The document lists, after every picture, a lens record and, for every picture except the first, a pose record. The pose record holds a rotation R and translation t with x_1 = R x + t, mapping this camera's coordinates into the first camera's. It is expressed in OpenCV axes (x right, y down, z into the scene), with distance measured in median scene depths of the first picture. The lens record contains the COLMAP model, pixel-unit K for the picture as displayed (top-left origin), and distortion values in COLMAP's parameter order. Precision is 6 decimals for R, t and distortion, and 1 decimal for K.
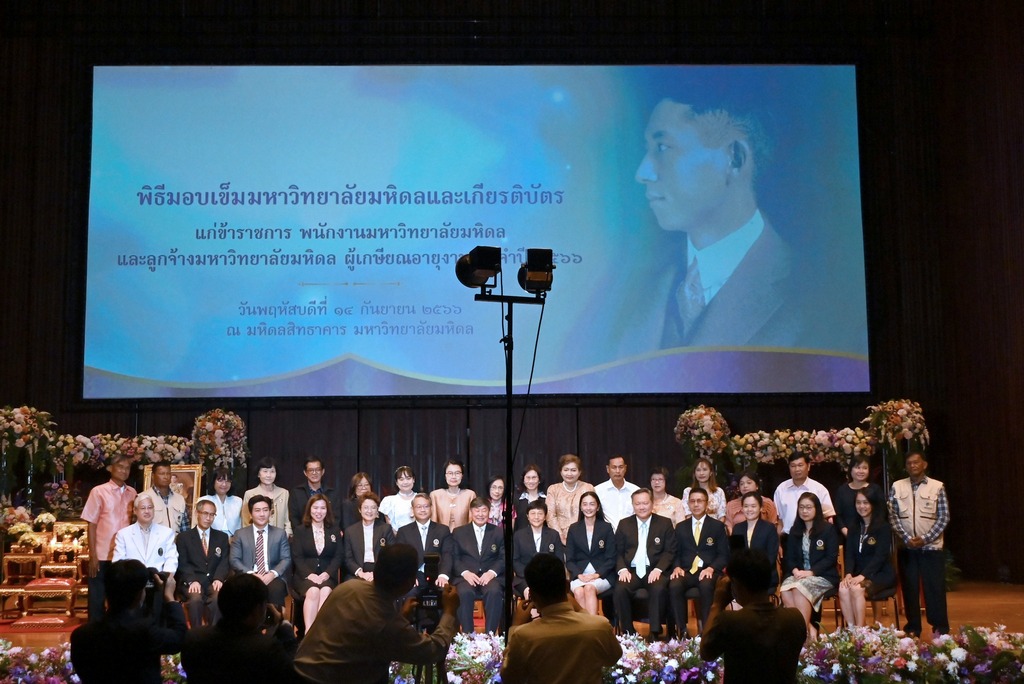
lens RADIAL K [[1377.9, 0, 511.0], [0, 1377.9, 340.6], [0, 0, 1]] dist [-0.009740, 0.000000]
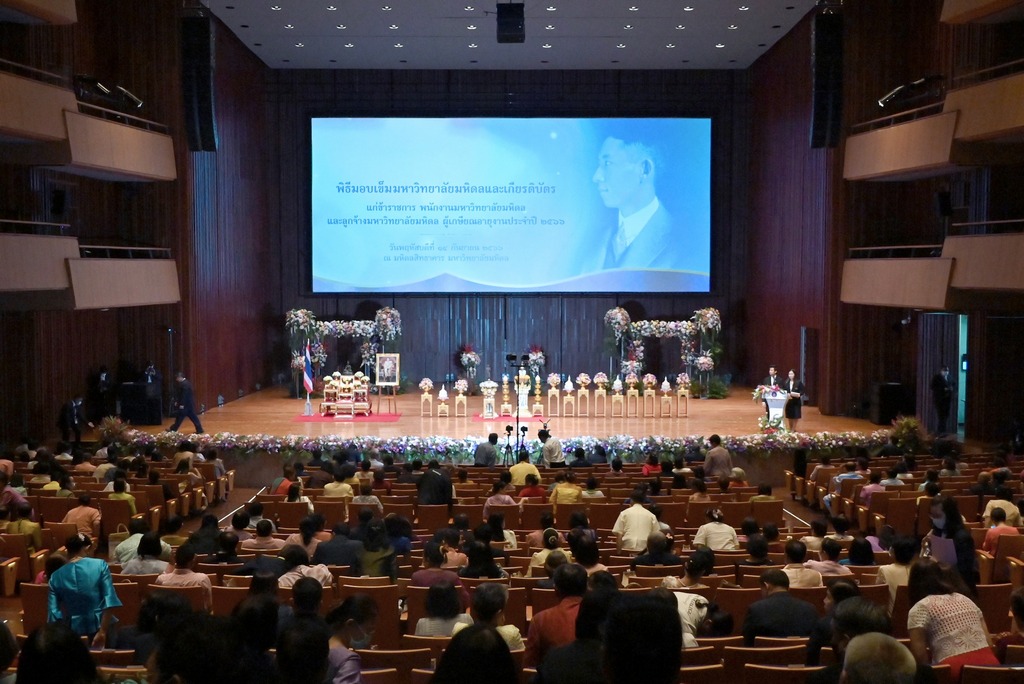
lens RADIAL K [[1177.7, 0, 512.4], [0, 1177.7, 340.8], [0, 0, 1]] dist [-0.032844, 0.000000]
pose [[0.999713, 0.011837, -0.020834, 0.014766], [-0.007690, 0.981969, 0.188885, -0.209469], [0.022694, -0.188671, 0.981778, -0.671481]]
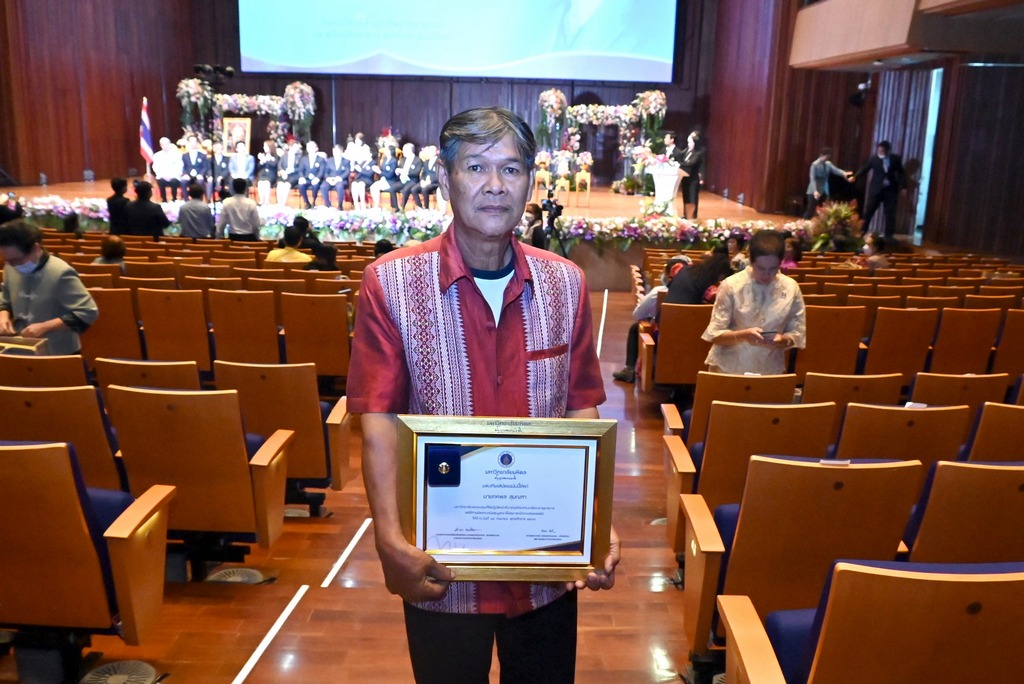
lens RADIAL K [[902.0, 0, 548.7], [0, 902.0, 351.0], [0, 0, 1]] dist [-0.028414, -0.002257]
pose [[0.993723, 0.064969, -0.091072, 0.231574], [-0.027712, 0.931666, 0.362257, -0.054459], [0.108384, -0.357459, 0.927618, -0.209430]]
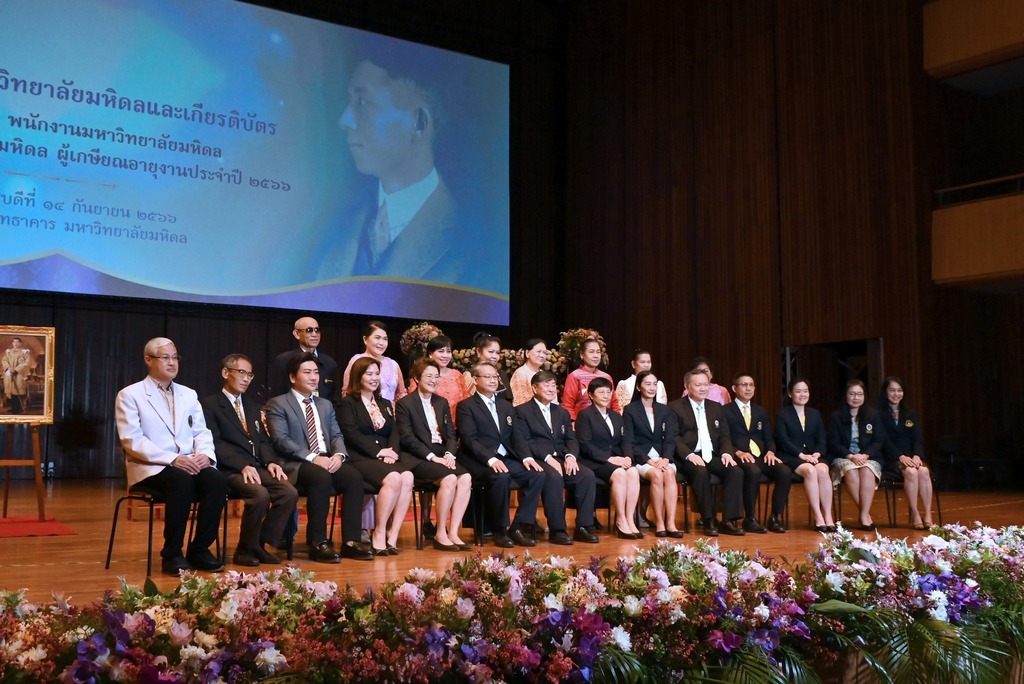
lens RADIAL K [[952.9, 0, 509.2], [0, 952.9, 343.3], [0, 0, 1]] dist [-0.030424, 0.000000]
pose [[0.867056, 0.062867, 0.494228, -0.166116], [-0.076301, 0.997060, 0.007031, 0.046733], [-0.492333, -0.043806, 0.869304, 0.245903]]
